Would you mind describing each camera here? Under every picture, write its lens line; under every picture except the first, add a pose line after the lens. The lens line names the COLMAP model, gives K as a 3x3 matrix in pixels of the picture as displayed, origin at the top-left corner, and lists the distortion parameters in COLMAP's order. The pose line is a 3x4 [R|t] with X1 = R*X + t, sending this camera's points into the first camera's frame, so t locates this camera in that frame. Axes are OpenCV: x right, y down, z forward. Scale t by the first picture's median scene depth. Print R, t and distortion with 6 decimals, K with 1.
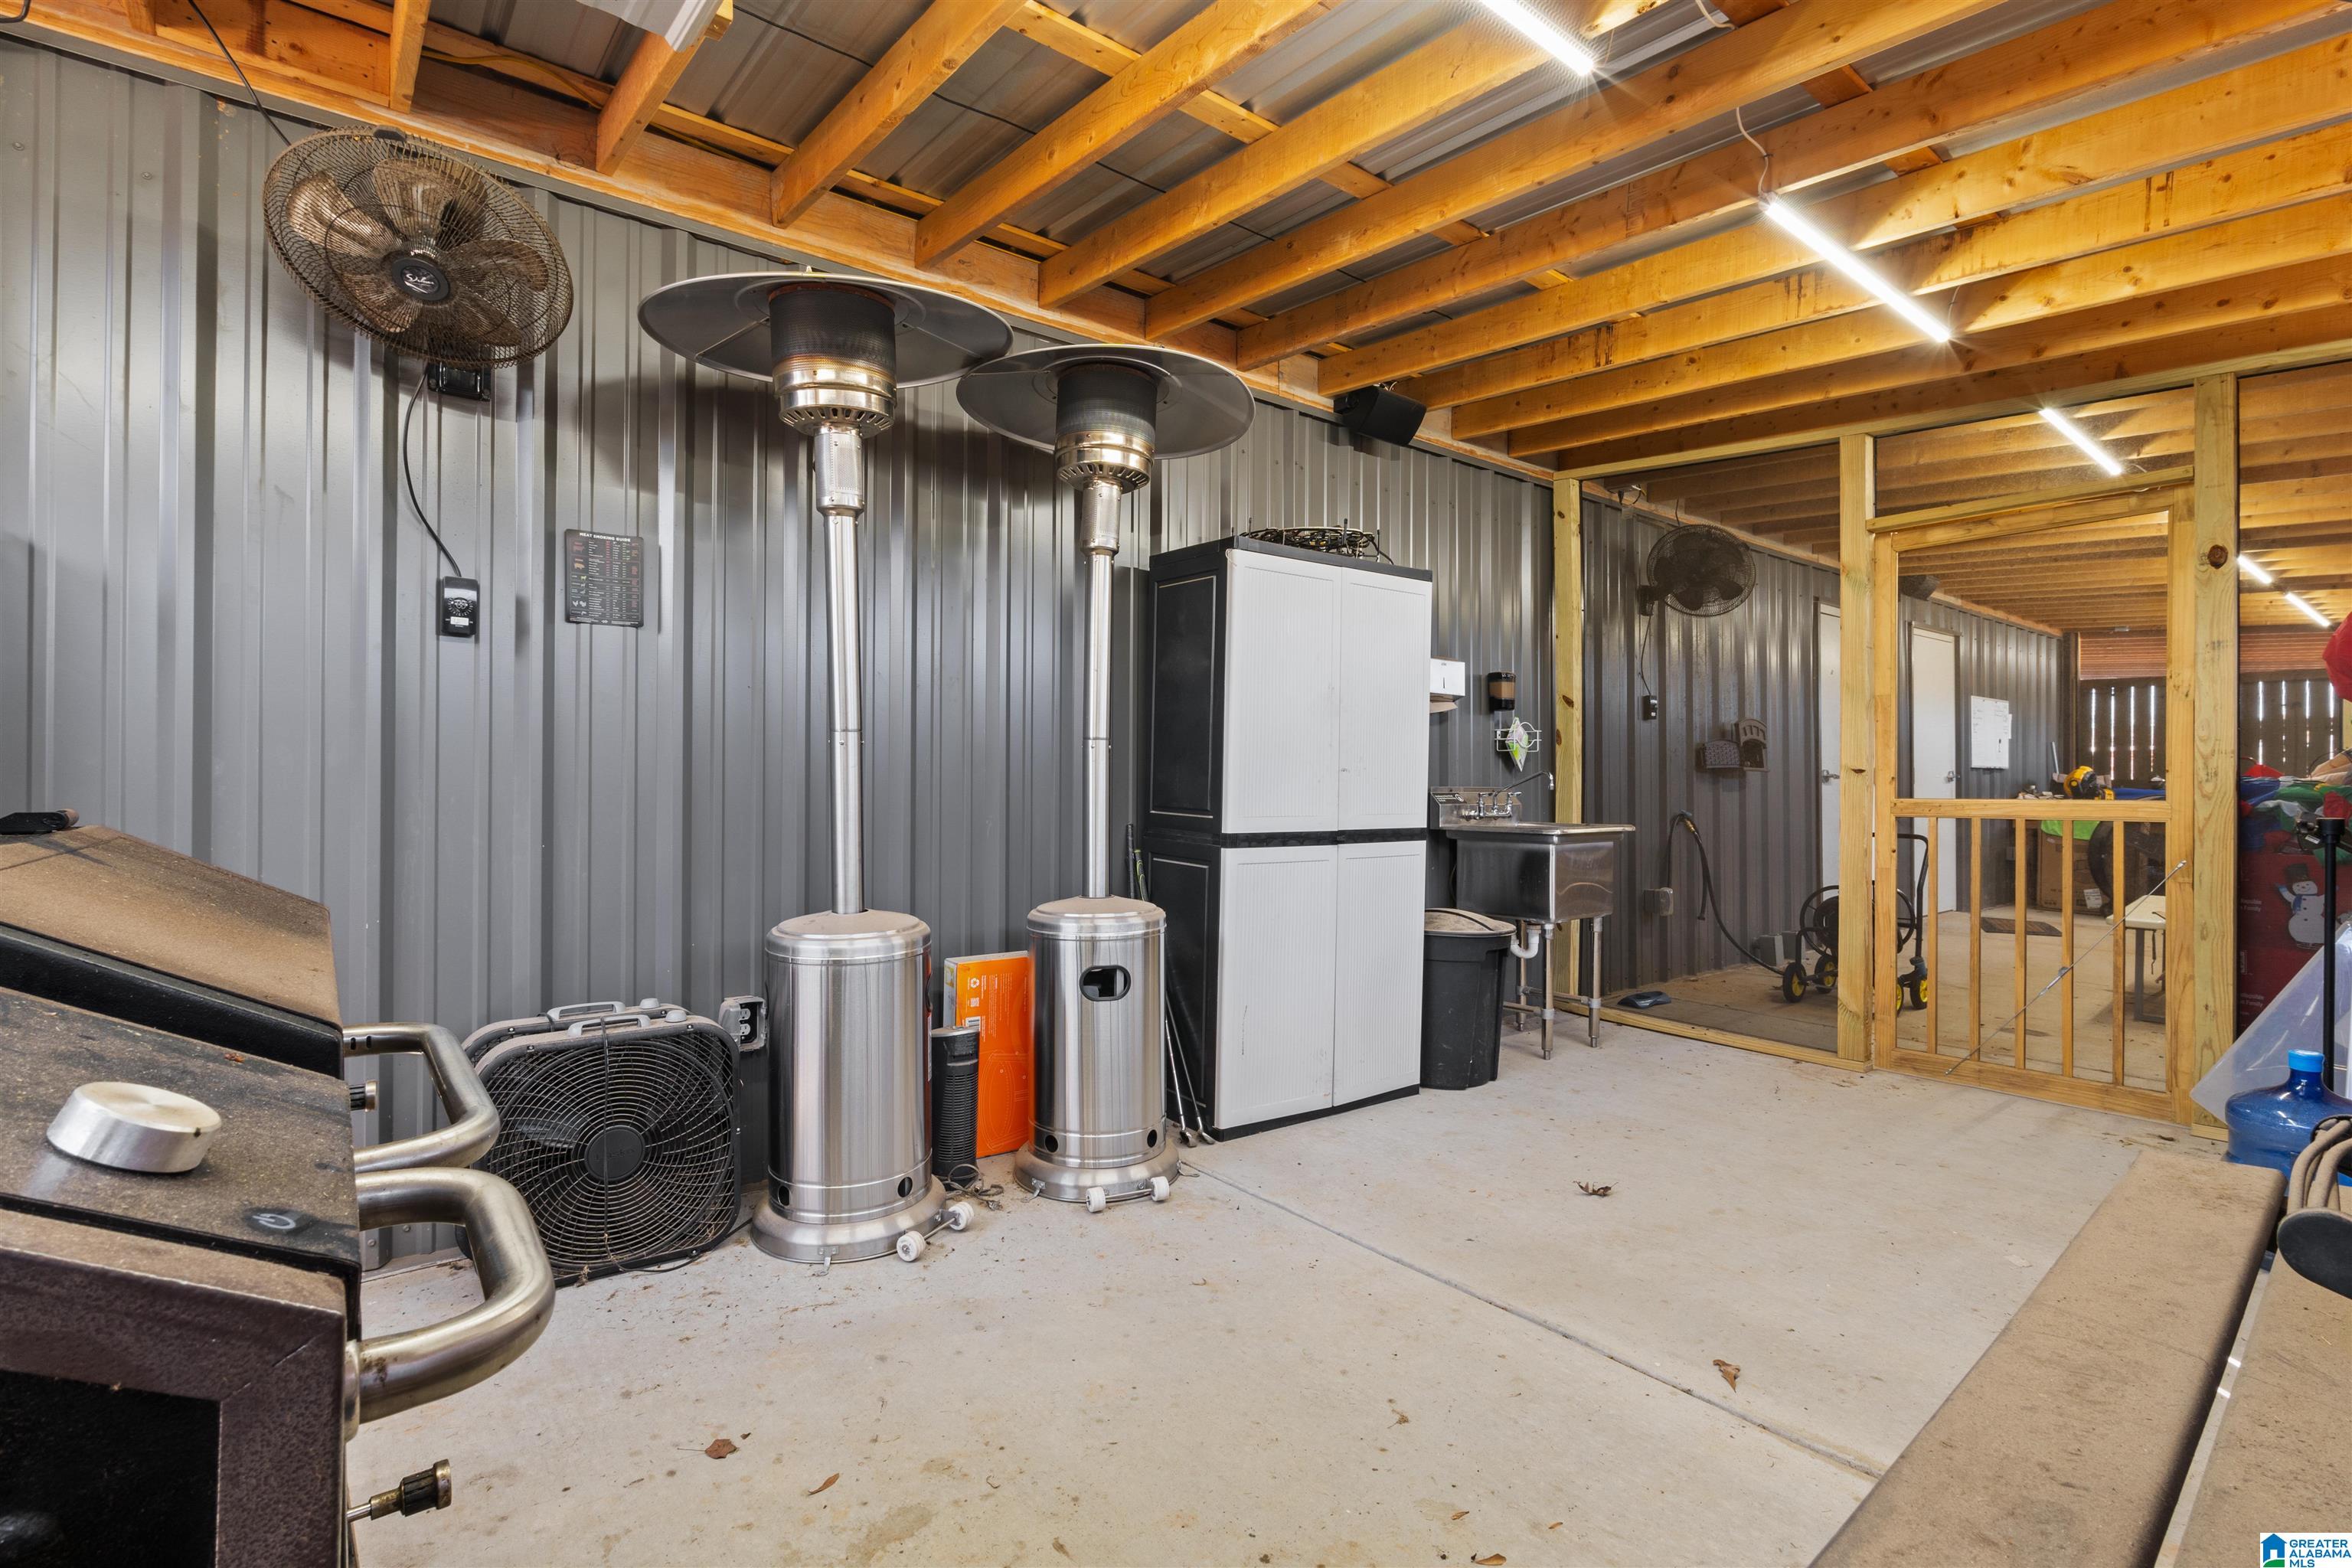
lens RADIAL K [[1085.9, 0, 1181.0], [0, 1085.9, 781.2], [0, 0, 1]] dist [-0.008745, 0.000868]
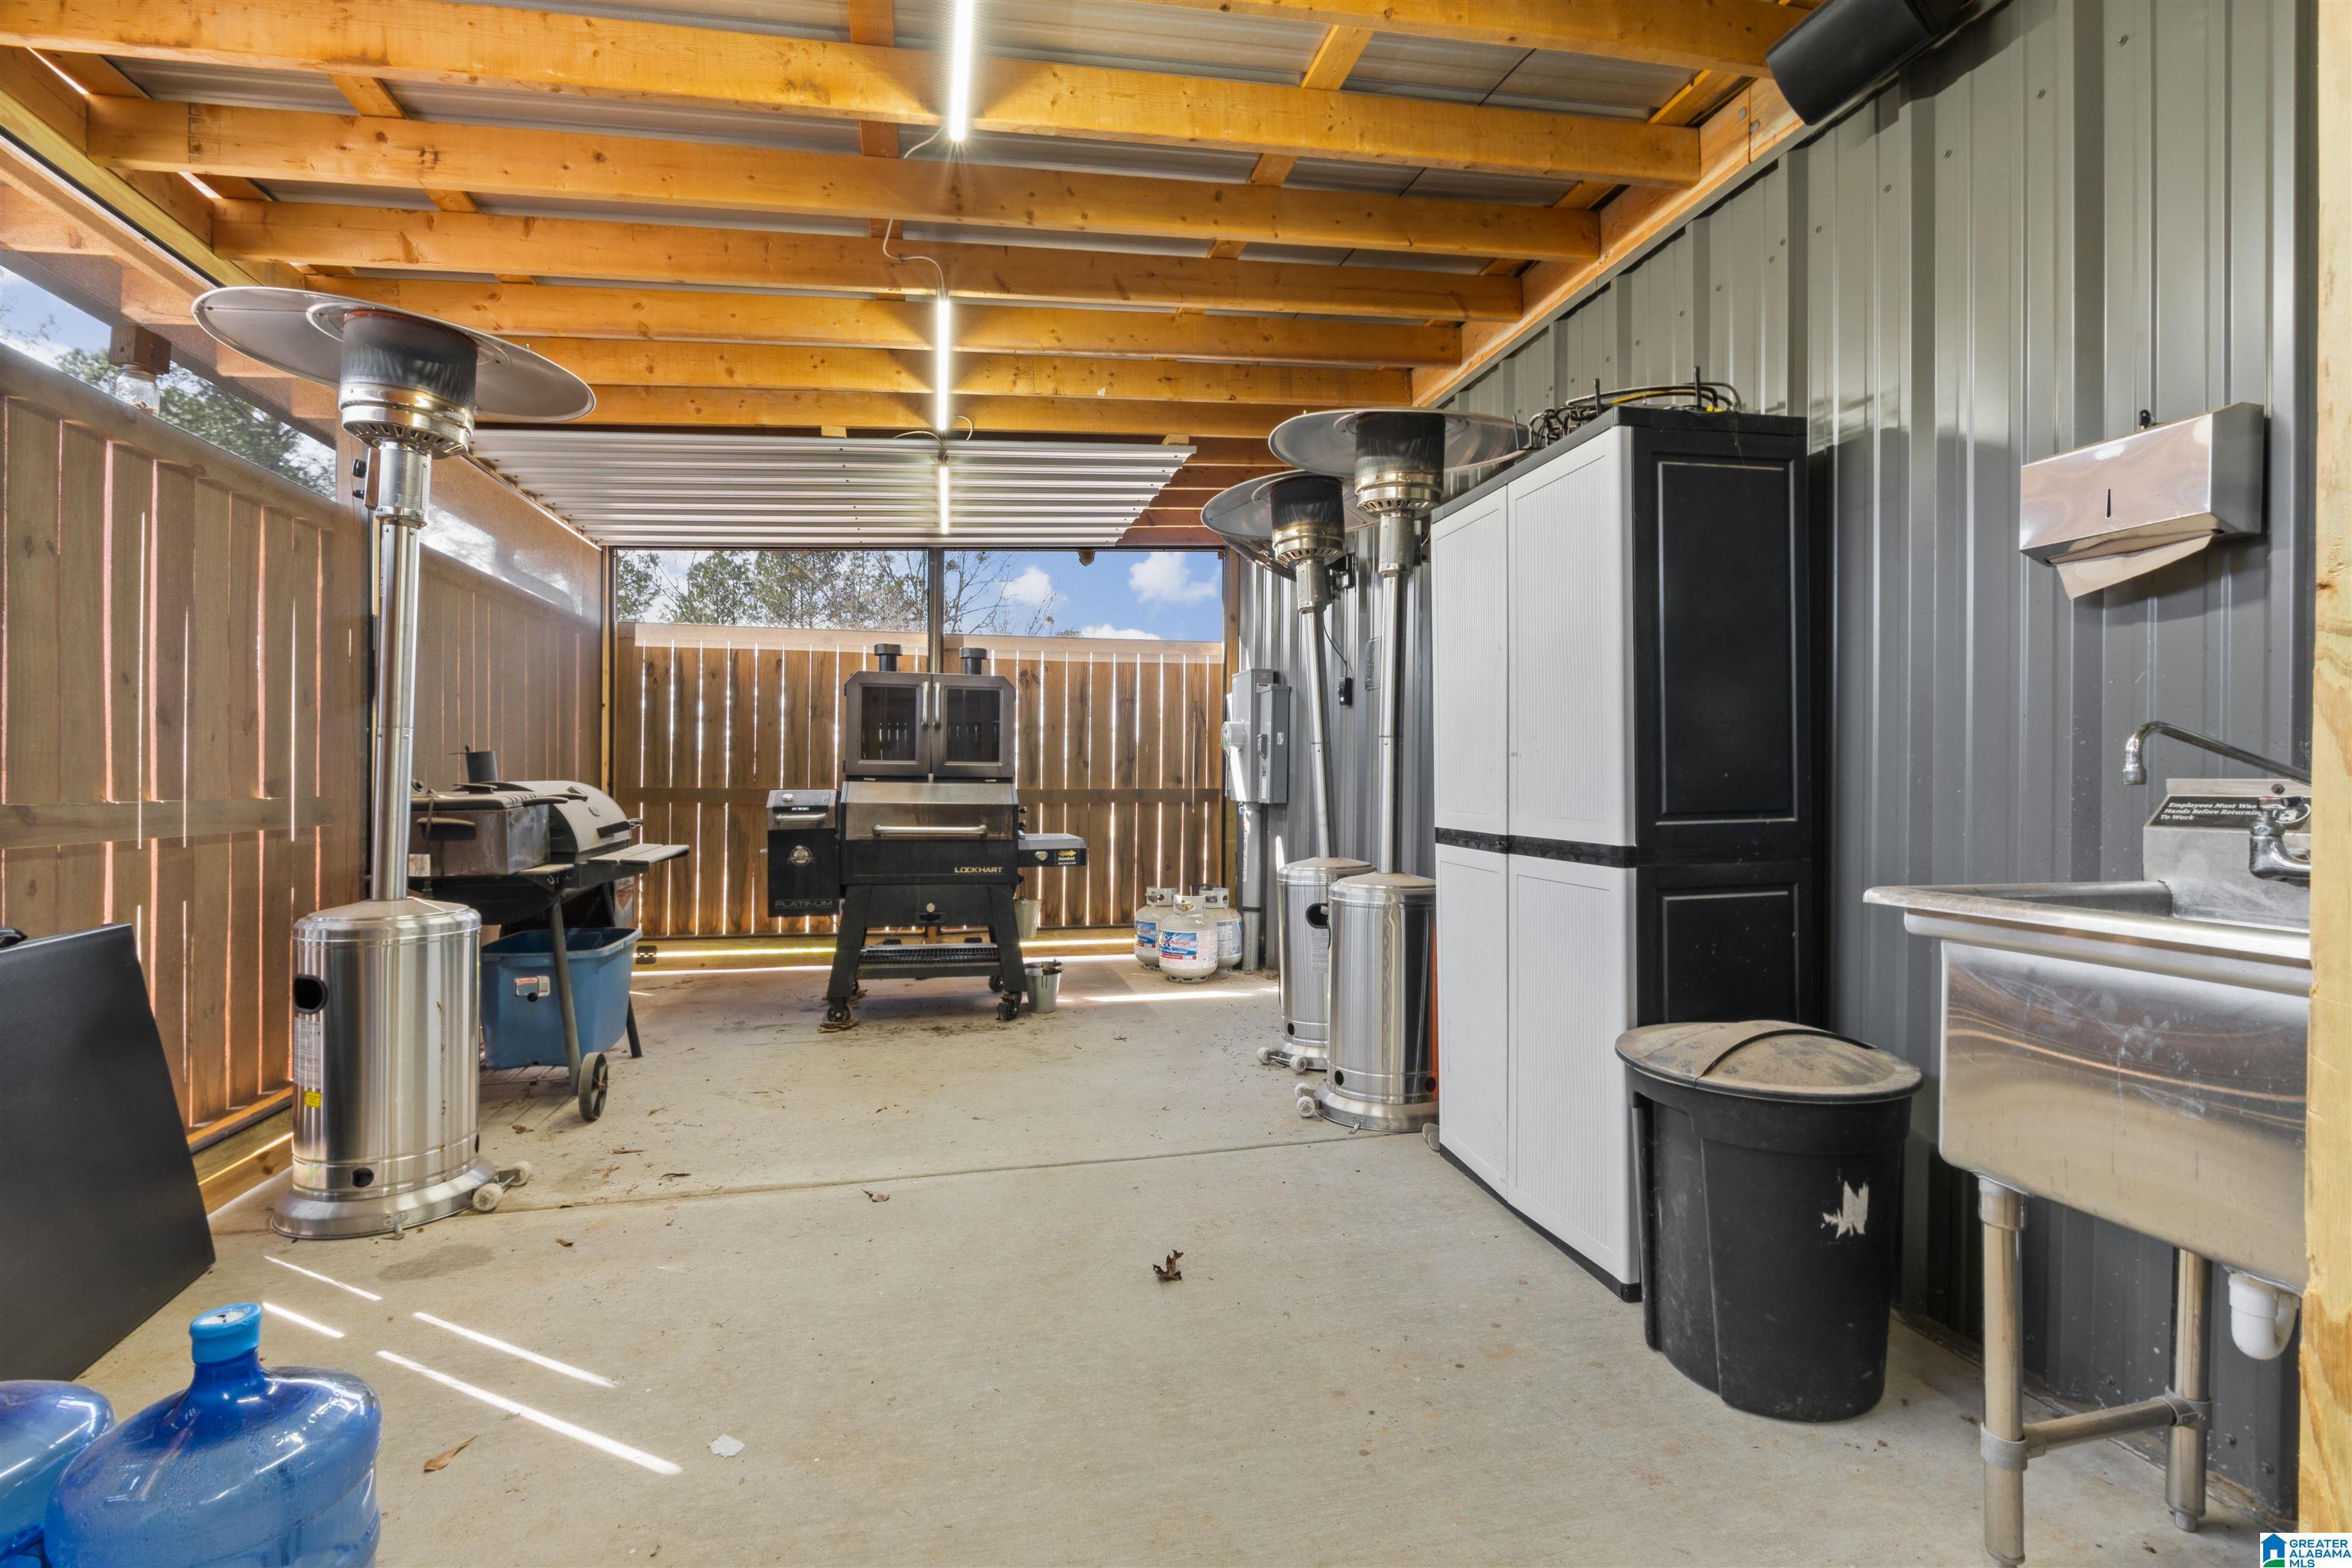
lens RADIAL K [[1085.9, 0, 1179.9], [0, 1085.9, 780.0], [0, 0, 1]] dist [-0.008745, 0.000868]
pose [[-0.426649, -0.003291, -0.904411, 1.171248], [-0.000276, 0.999994, -0.003508, 0.013221], [0.904417, -0.001247, -0.426647, 1.424525]]
